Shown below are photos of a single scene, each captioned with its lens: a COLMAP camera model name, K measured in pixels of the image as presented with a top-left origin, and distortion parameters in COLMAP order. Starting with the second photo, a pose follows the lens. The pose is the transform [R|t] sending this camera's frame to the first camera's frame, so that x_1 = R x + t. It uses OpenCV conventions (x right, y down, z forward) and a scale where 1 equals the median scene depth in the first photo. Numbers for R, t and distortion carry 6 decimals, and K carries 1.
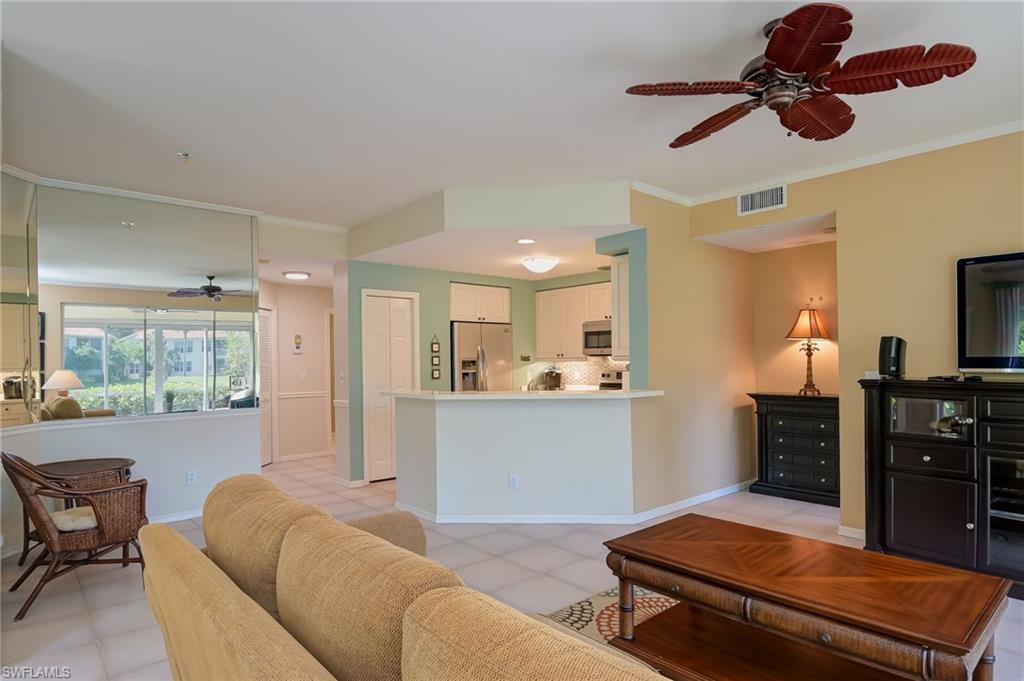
lens RADIAL K [[572.1, 0, 509.0], [0, 572.1, 361.6], [0, 0, 1]] dist [0.015788, -0.022276]
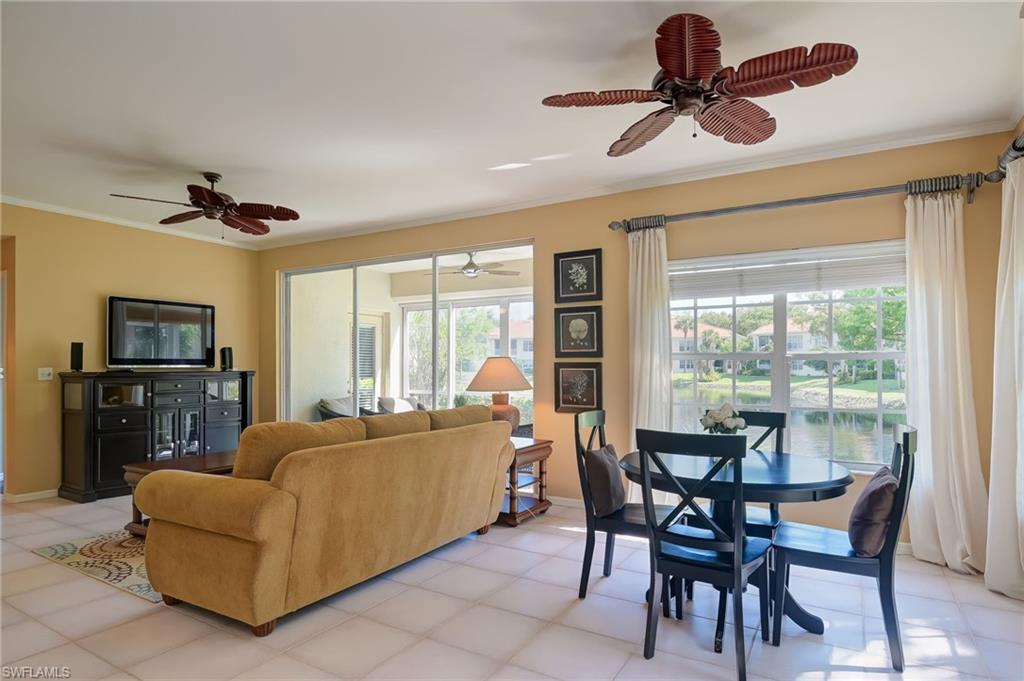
lens RADIAL K [[572.1, 0, 509.0], [0, 572.1, 361.6], [0, 0, 1]] dist [0.015788, -0.022276]
pose [[-0.310011, 0.017953, 0.950563, -0.553884], [0.007856, 0.999836, -0.016322, 0.018964], [-0.950700, 0.002408, -0.310101, 0.234493]]
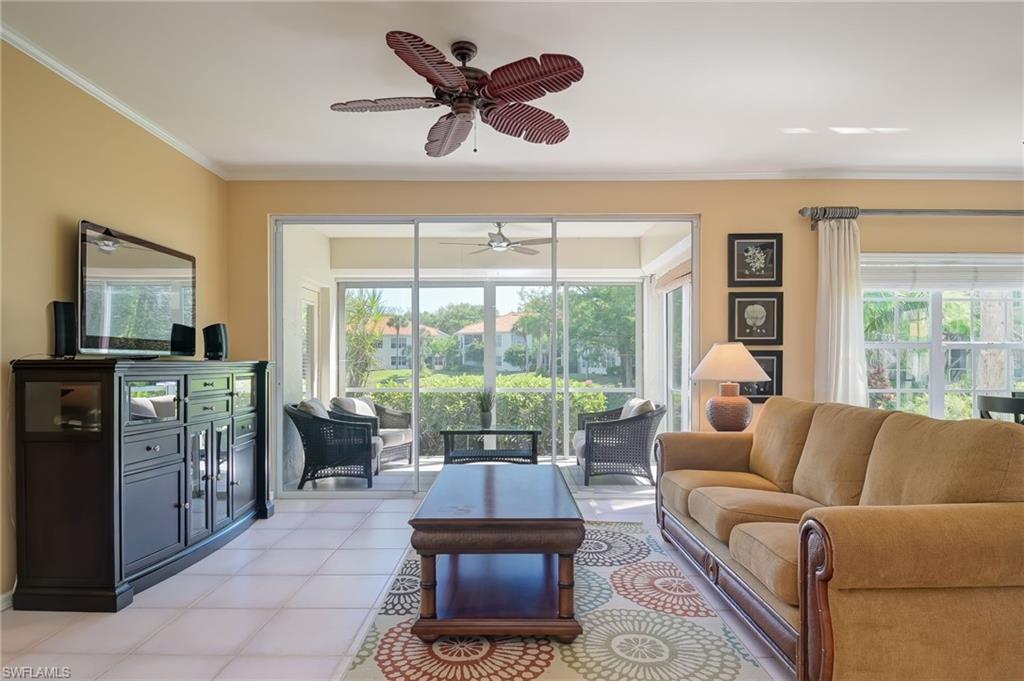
lens RADIAL K [[572.1, 0, 509.0], [0, 572.1, 361.6], [0, 0, 1]] dist [0.015788, -0.022276]
pose [[-0.747059, 0.012778, 0.664635, -0.131390], [0.011973, 0.999912, -0.005767, 0.022692], [-0.664650, 0.003649, -0.747146, 0.640457]]
